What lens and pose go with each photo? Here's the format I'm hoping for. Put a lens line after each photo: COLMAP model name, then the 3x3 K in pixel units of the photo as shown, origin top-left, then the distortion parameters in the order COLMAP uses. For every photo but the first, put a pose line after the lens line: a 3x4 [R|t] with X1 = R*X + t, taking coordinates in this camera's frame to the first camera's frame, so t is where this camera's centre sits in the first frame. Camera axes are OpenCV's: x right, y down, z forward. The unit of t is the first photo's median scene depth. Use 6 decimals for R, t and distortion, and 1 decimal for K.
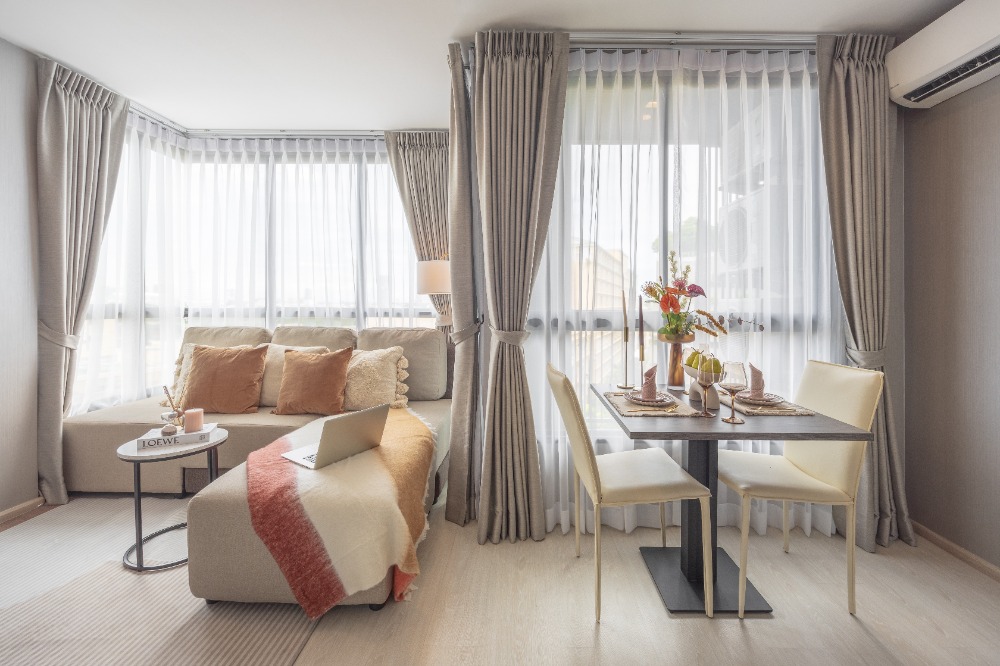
lens RADIAL K [[401.9, 0, 527.5], [0, 401.9, 302.9], [0, 0, 1]] dist [-0.007701, -0.000472]
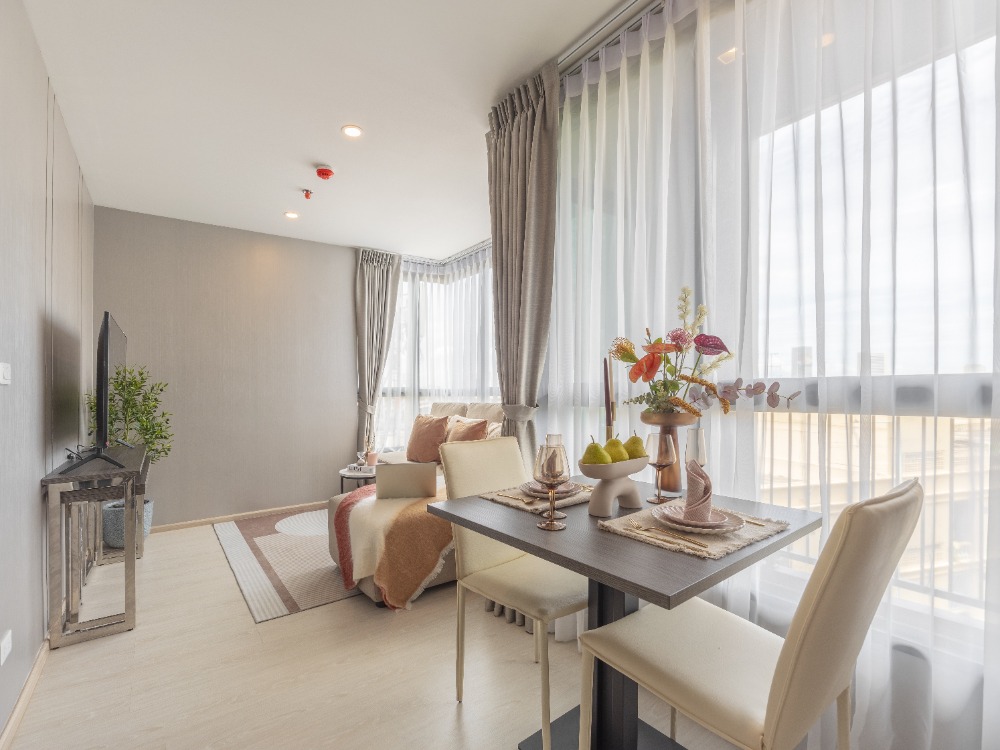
lens RADIAL K [[450.3, 0, 445.7], [0, 450.3, 378.8], [0, 0, 1]] dist [-0.005440, -0.000891]
pose [[0.538057, -0.034430, -0.842205, 0.673430], [0.019621, 0.999406, -0.028321, 0.029392], [0.842680, -0.001287, 0.538413, 0.246100]]
